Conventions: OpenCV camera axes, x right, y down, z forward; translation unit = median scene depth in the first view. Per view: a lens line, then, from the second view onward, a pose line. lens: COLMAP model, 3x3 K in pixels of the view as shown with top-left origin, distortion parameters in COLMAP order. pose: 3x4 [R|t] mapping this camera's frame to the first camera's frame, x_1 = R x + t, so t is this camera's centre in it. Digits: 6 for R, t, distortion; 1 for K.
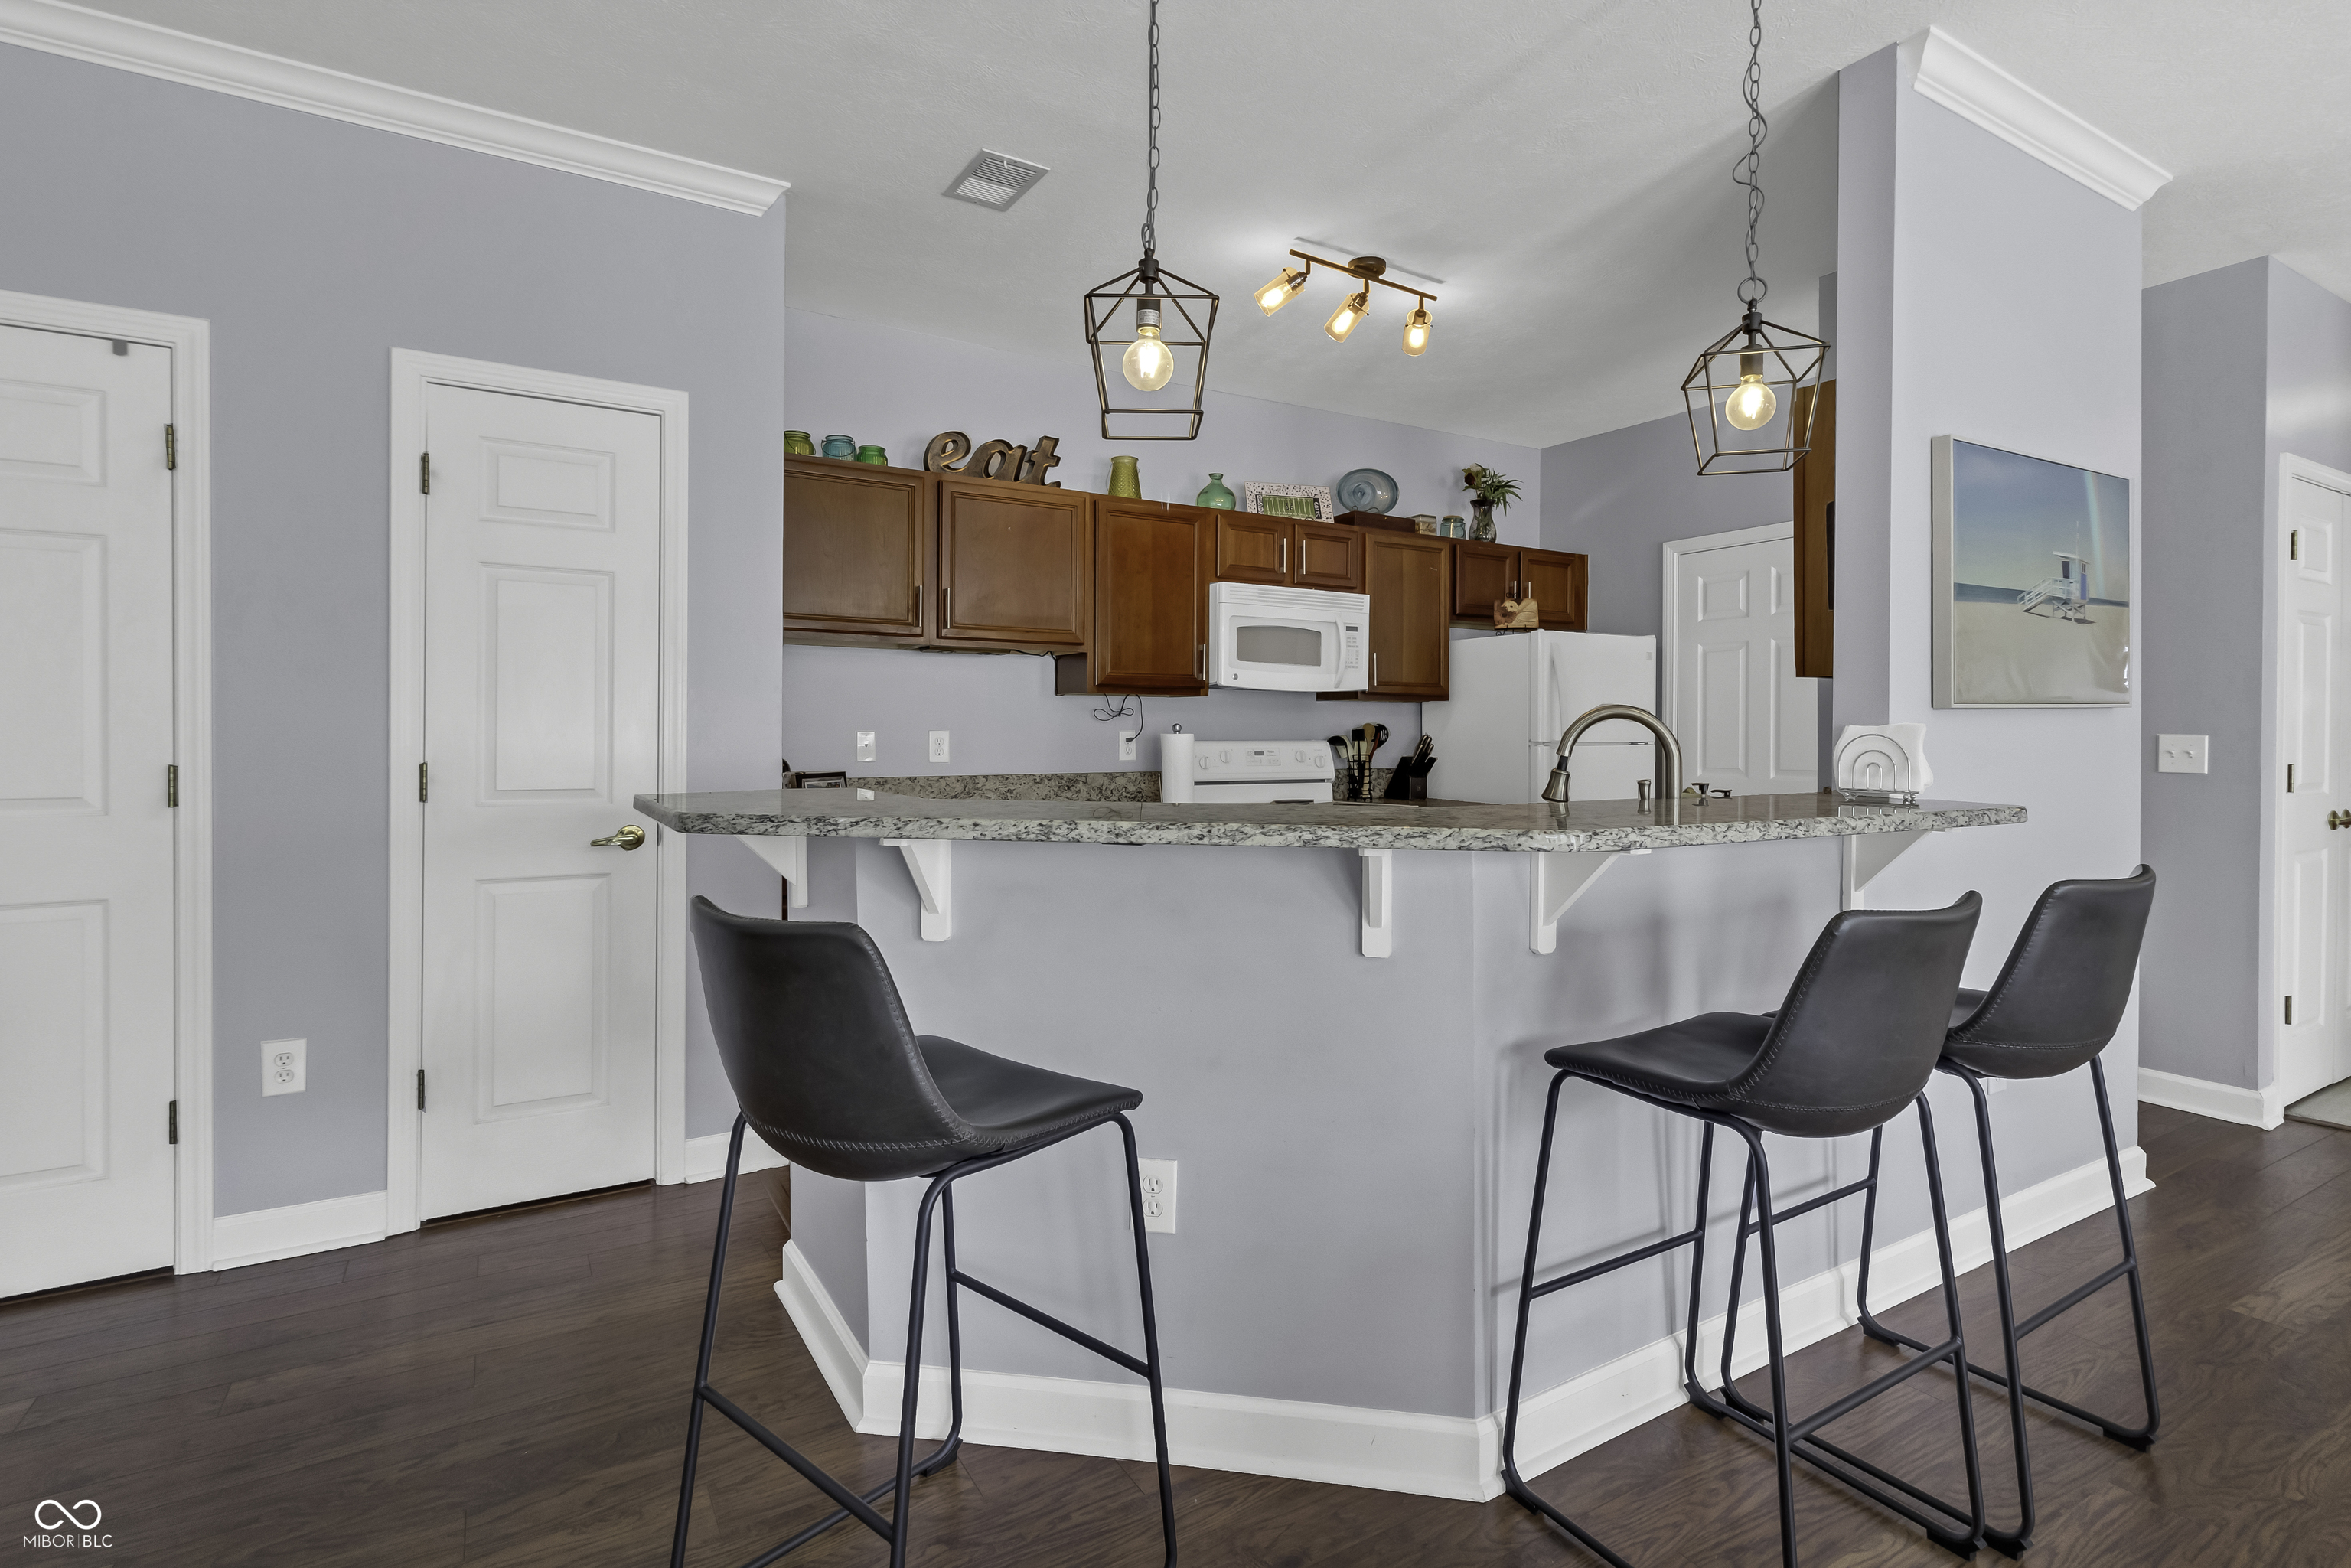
lens RADIAL K [[1111.2, 0, 1149.4], [0, 1111.2, 726.3], [0, 0, 1]] dist [0.001574, 0.002122]
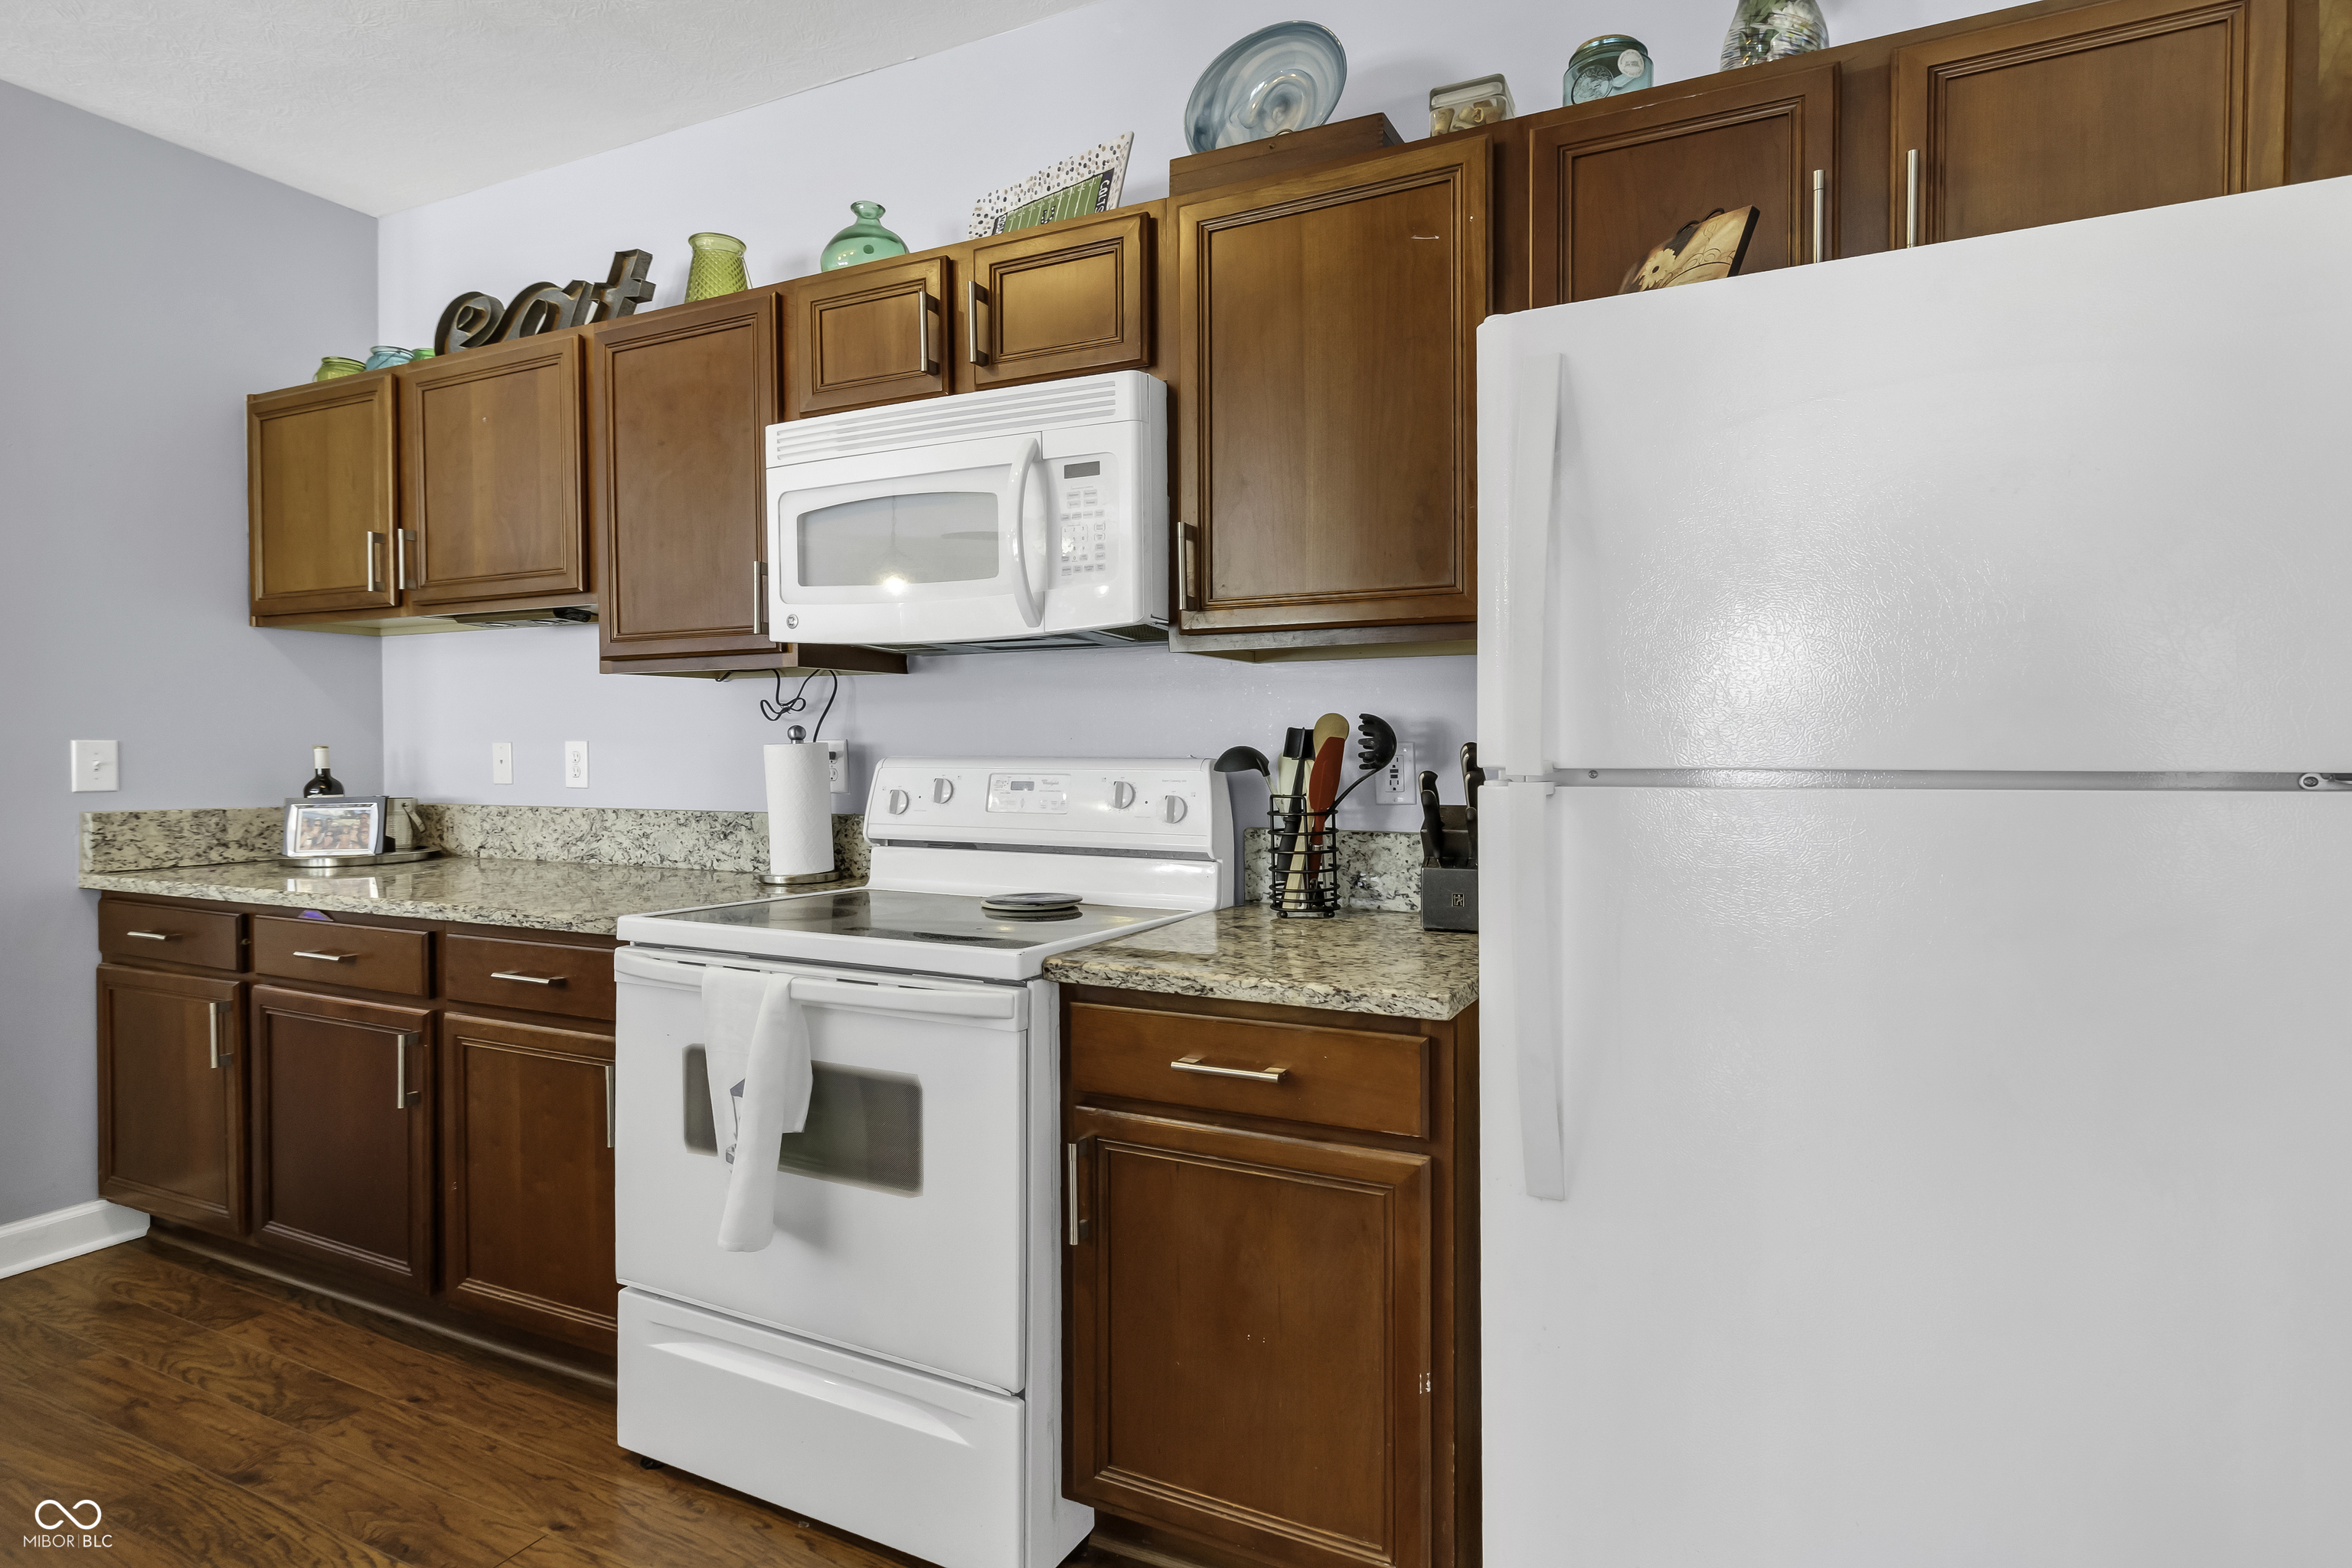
lens RADIAL K [[951.5, 0, 1221.1], [0, 951.5, 751.4], [0, 0, 1]] dist [0.009892, -0.001106]
pose [[0.628223, -0.002606, -0.778029, 0.659793], [0.003956, 0.999992, -0.000155, 0.015256], [0.778023, -0.002980, 0.628229, 1.184982]]
